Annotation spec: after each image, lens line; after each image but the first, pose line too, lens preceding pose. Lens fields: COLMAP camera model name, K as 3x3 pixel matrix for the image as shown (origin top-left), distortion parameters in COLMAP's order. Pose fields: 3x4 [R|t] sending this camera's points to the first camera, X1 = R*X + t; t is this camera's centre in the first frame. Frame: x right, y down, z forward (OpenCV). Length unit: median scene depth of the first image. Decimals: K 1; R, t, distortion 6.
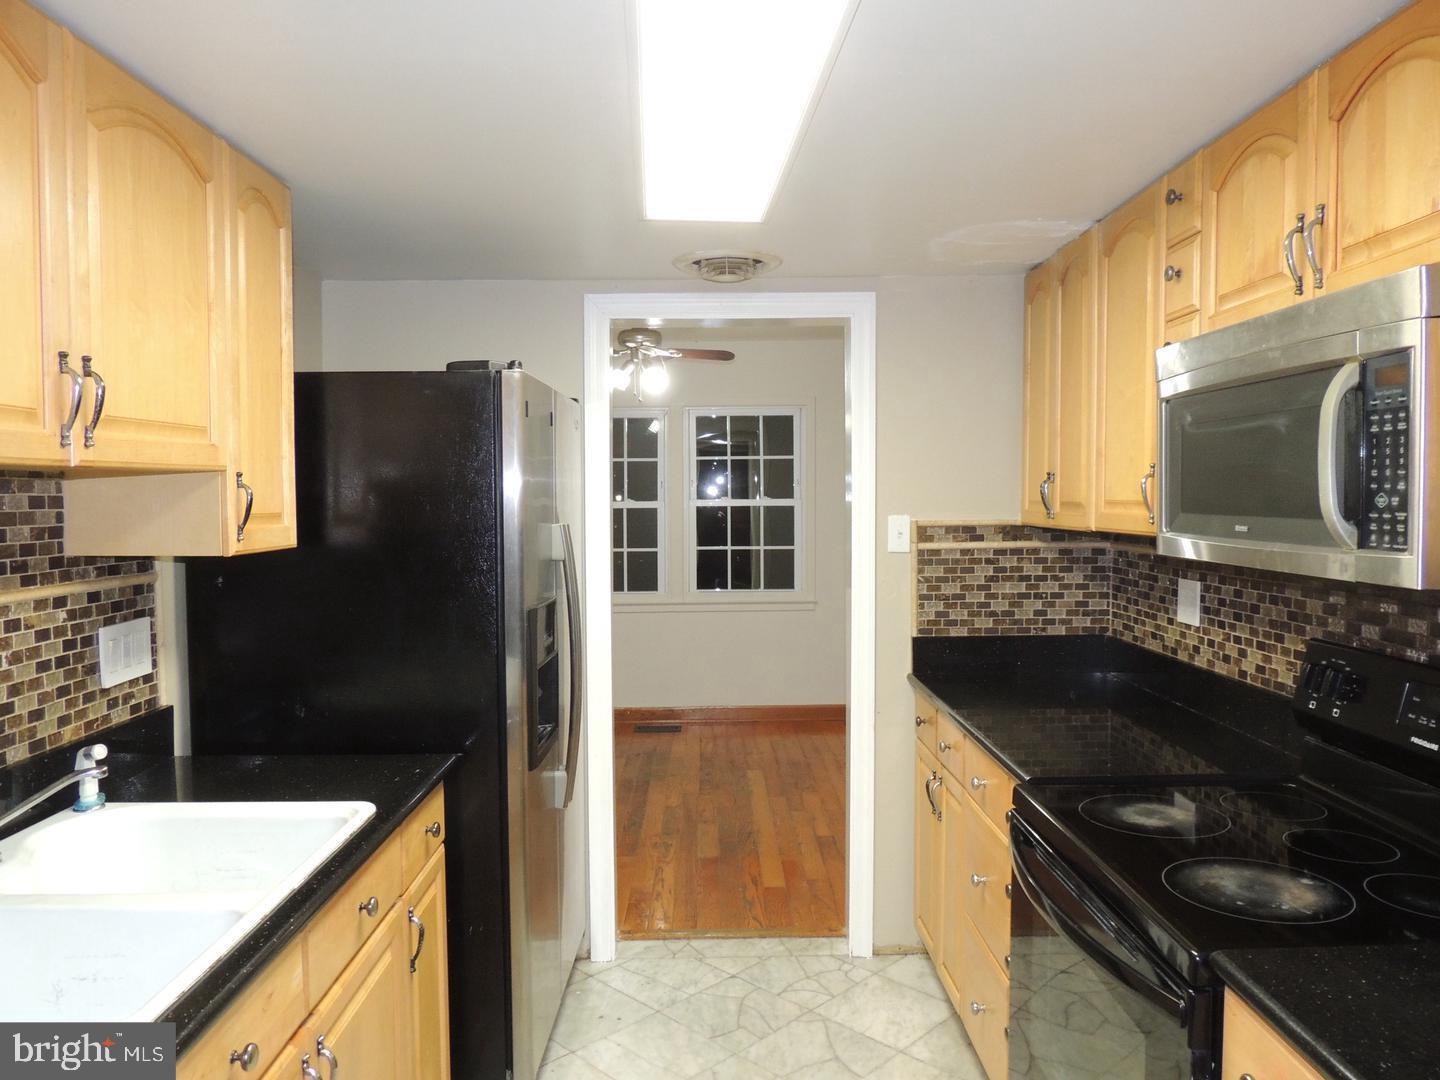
lens RADIAL K [[1050.0, 0, 724.2], [0, 1050.0, 540.5], [0, 0, 1]] dist [-0.006309, -0.008016]
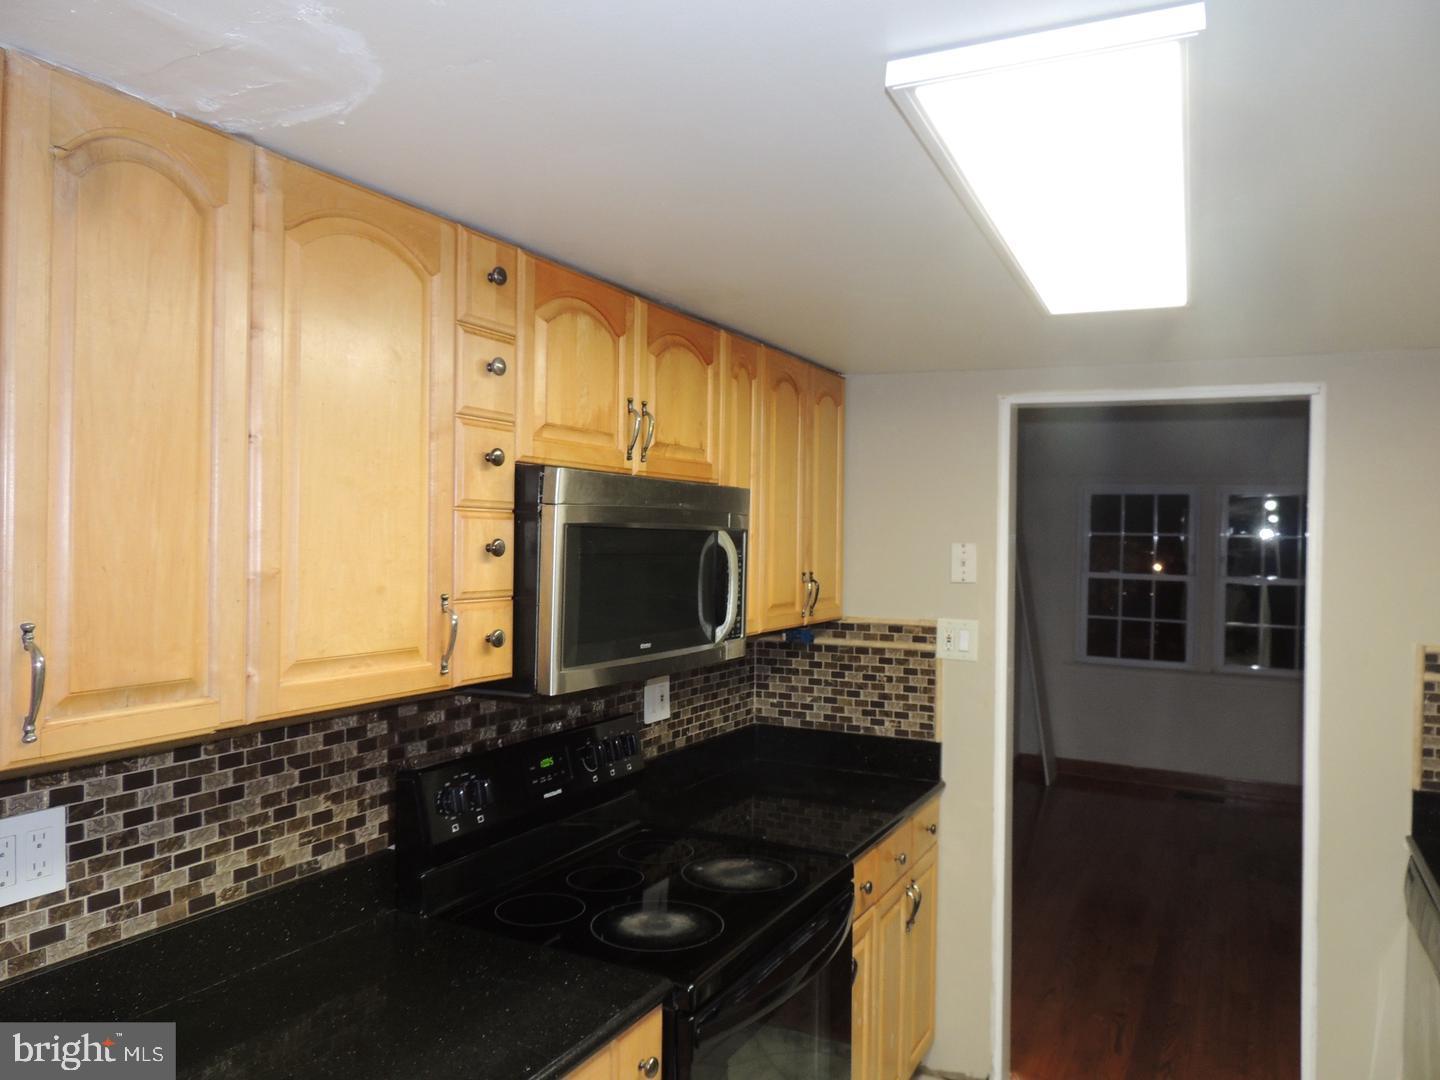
lens RADIAL K [[1050.0, 0, 724.2], [0, 1050.0, 540.5], [0, 0, 1]] dist [-0.006309, -0.008016]
pose [[-0.883723, -0.012035, 0.467856, -0.125417], [0.007279, 0.999195, 0.039451, -0.146705], [-0.467955, 0.038269, -0.882923, 1.647327]]
